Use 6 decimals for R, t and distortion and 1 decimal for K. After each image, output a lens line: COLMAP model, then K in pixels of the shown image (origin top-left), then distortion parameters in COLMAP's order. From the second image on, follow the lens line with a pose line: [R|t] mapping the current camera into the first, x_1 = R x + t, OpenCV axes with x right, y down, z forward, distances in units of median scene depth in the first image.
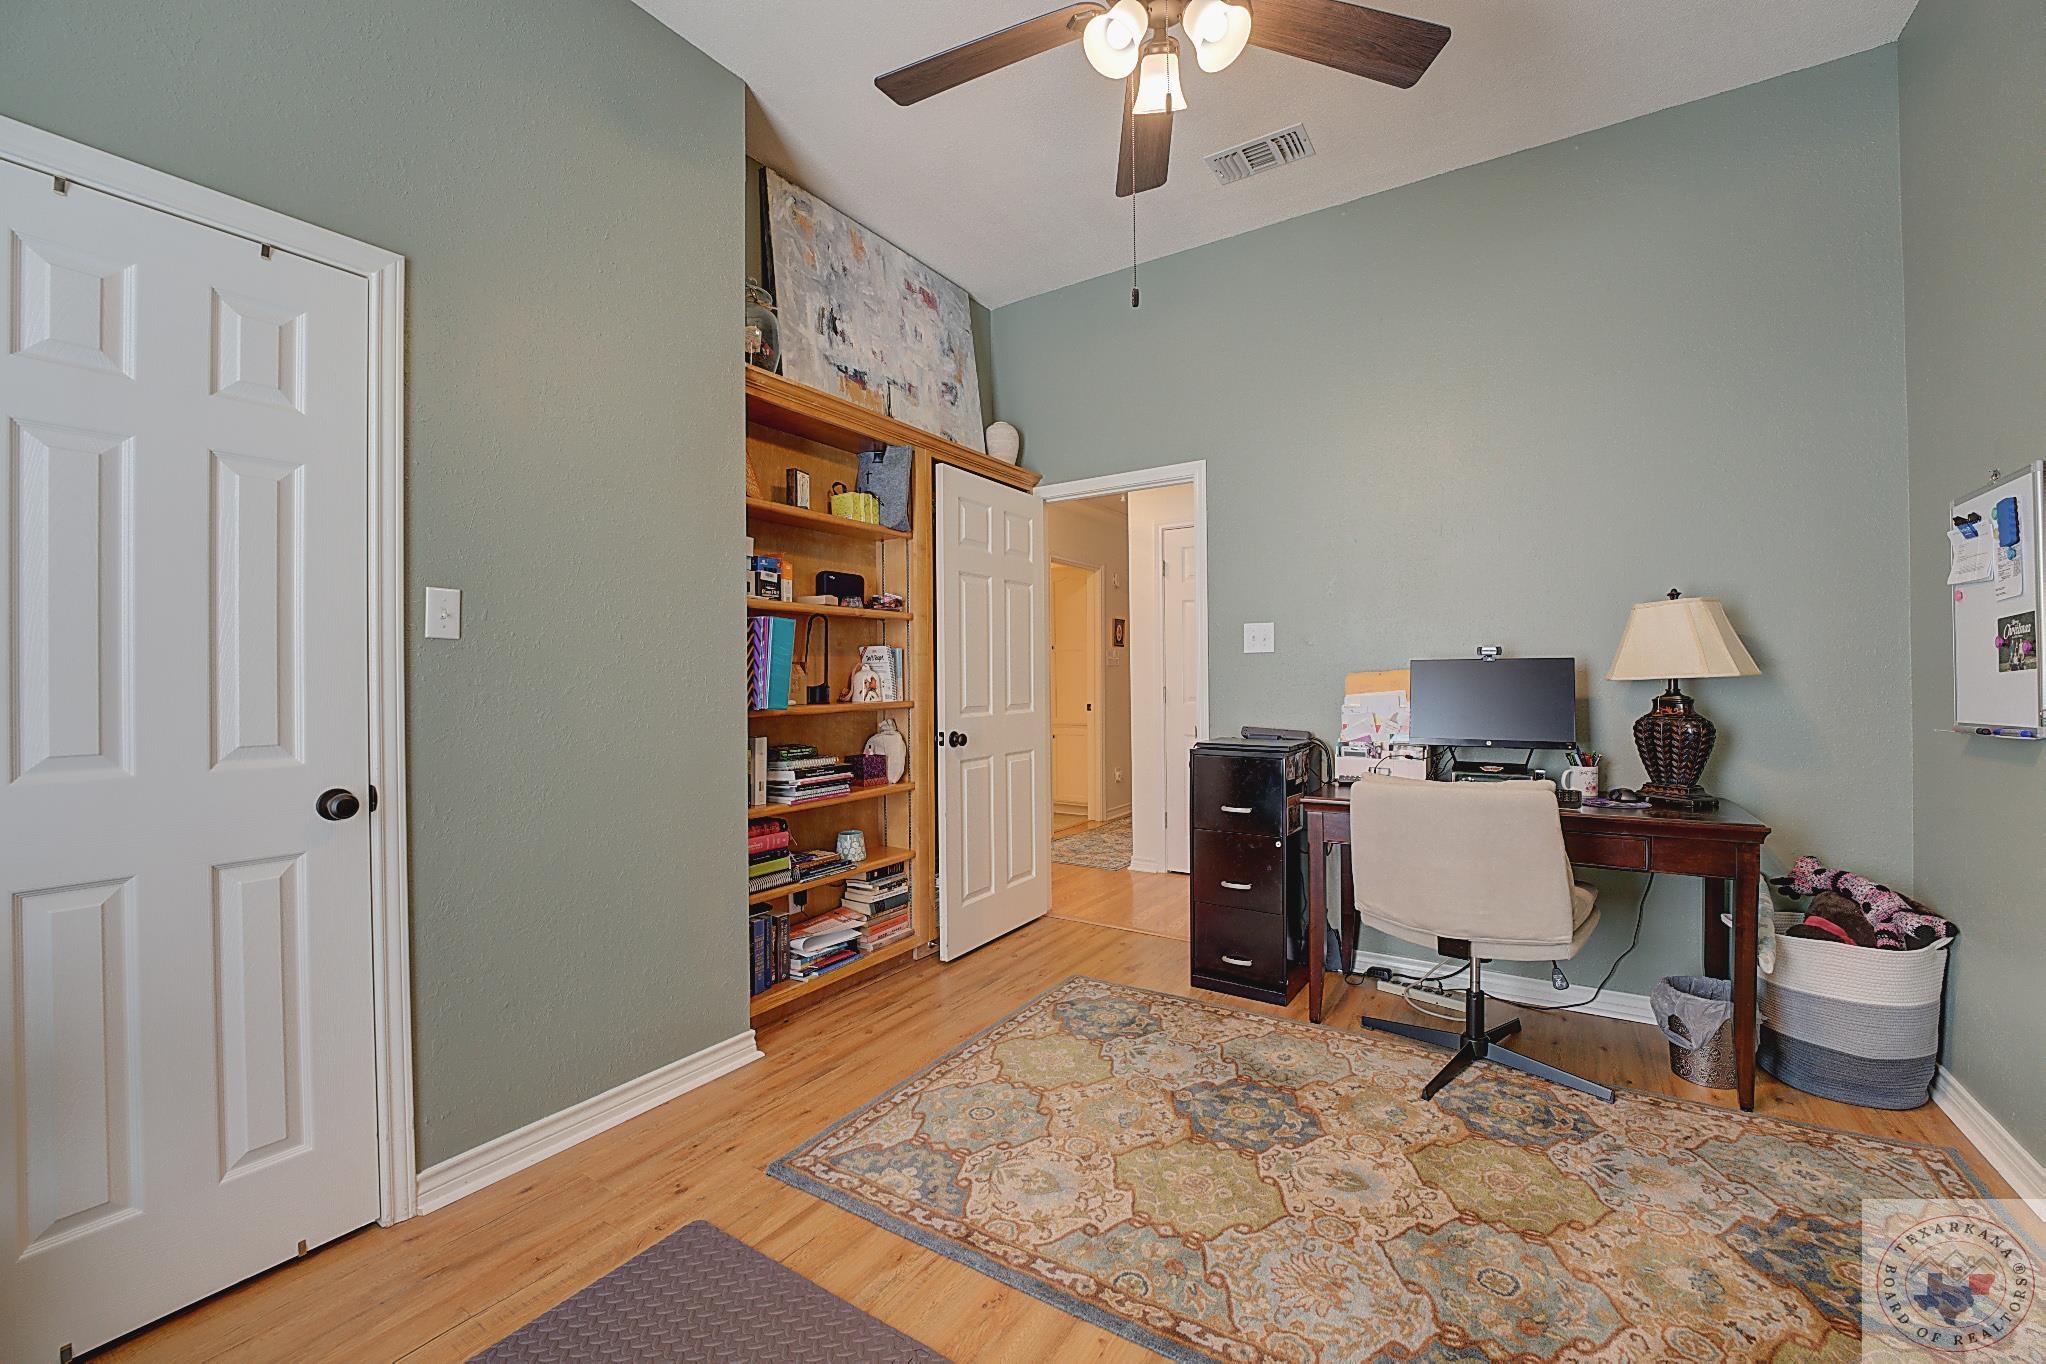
lens RADIAL K [[820.8, 0, 1024.2], [0, 820.8, 683.9], [0, 0, 1]] dist [-0.028264, 0.001669]
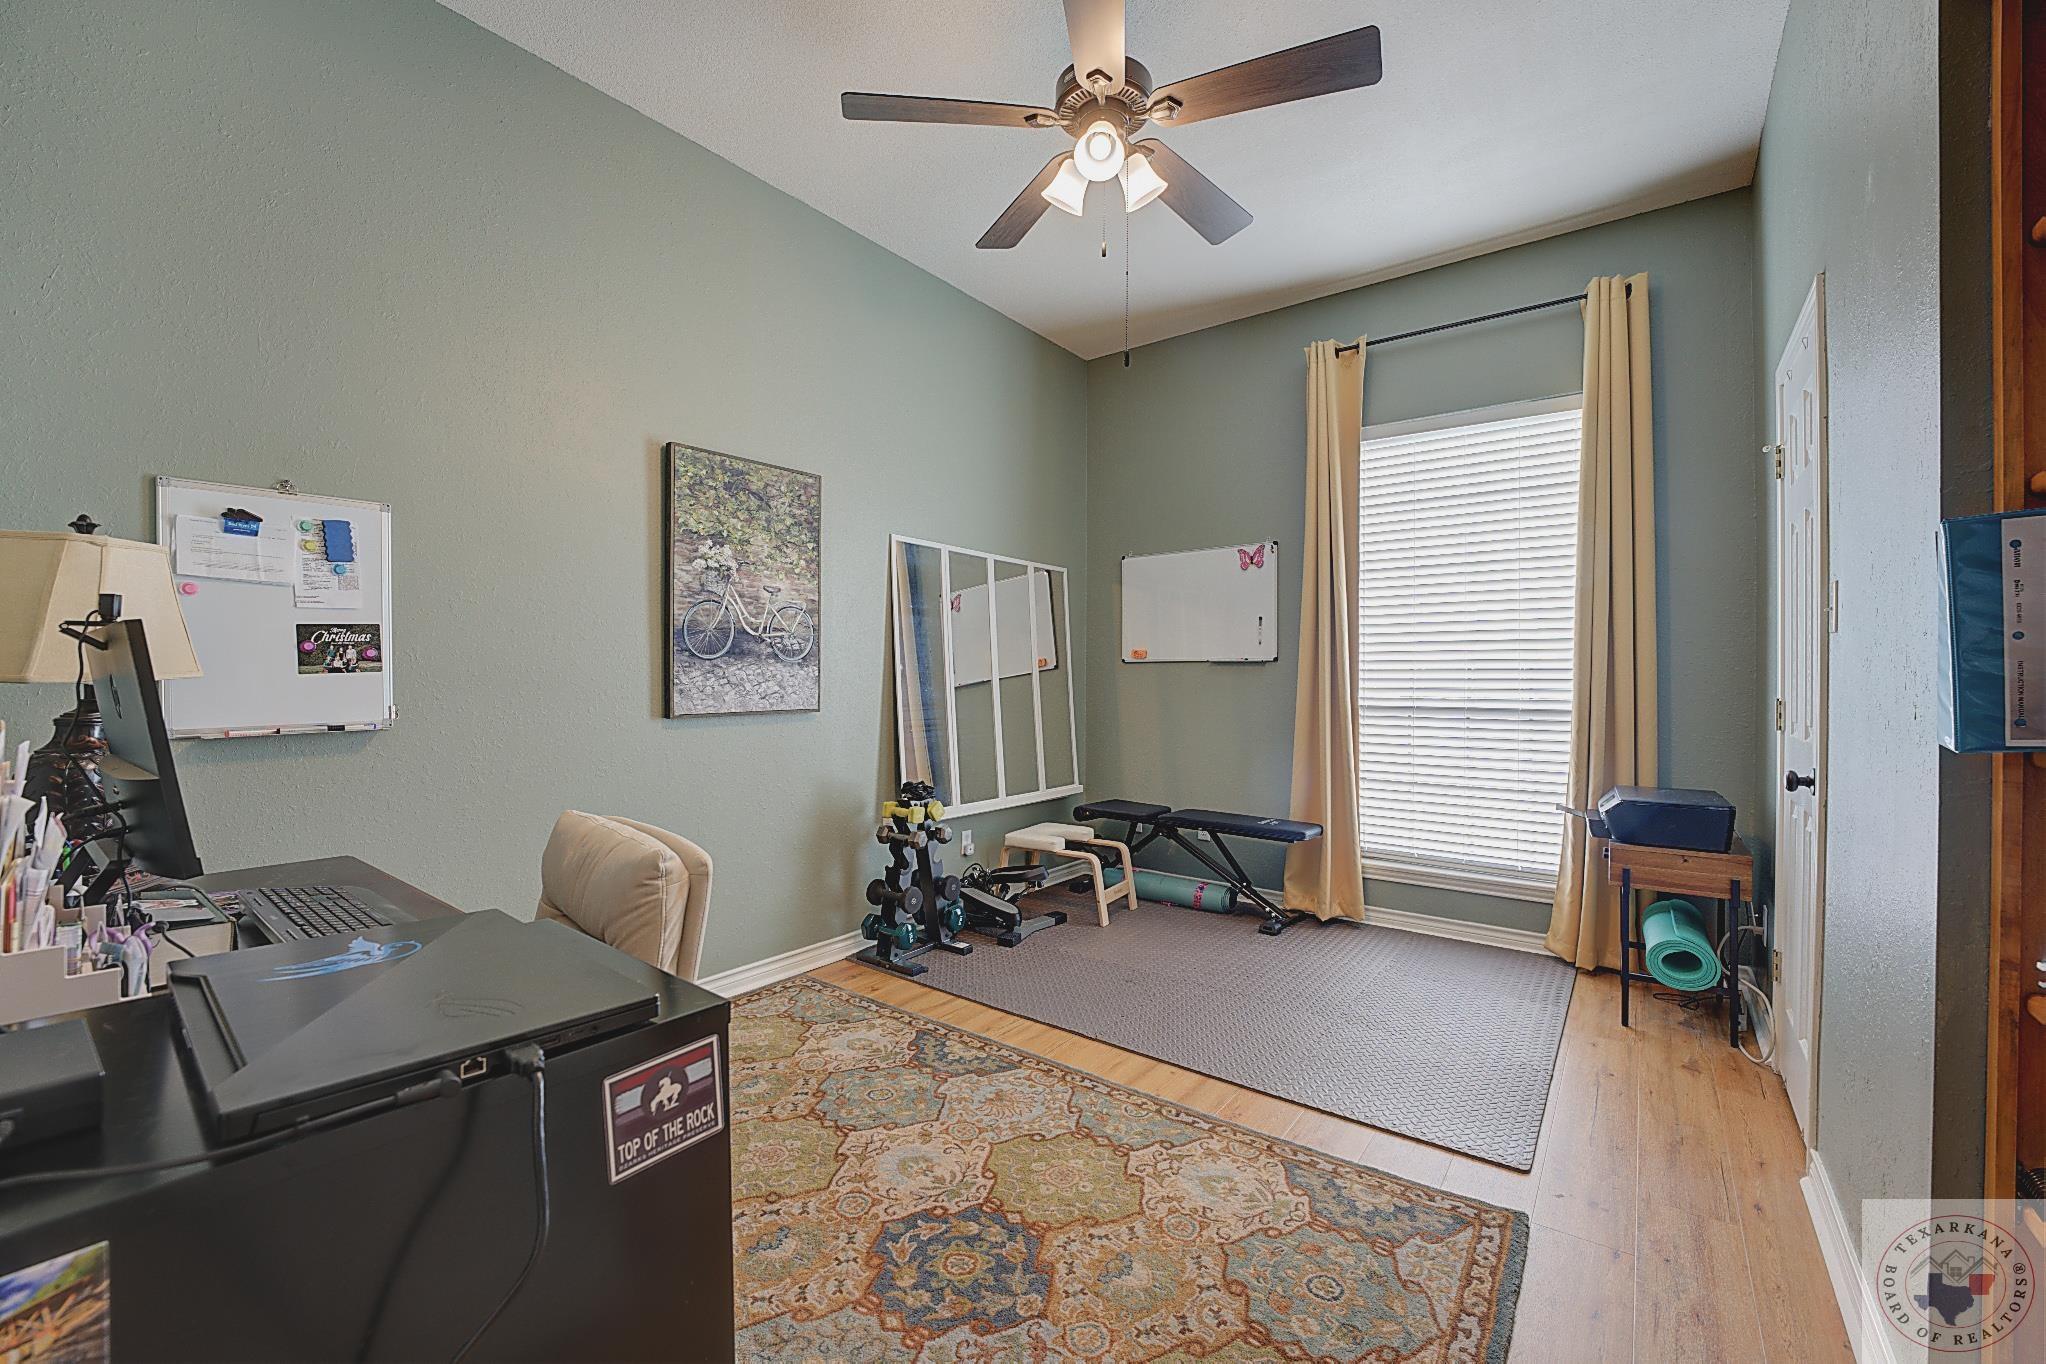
lens RADIAL K [[820.8, 0, 1024.9], [0, 820.8, 683.8], [0, 0, 1]] dist [-0.028264, 0.001669]
pose [[-0.997217, 0.002900, 0.074498, 0.165287], [0.003439, 0.999969, 0.007117, -0.005965], [-0.074475, 0.007354, -0.997196, 1.833171]]
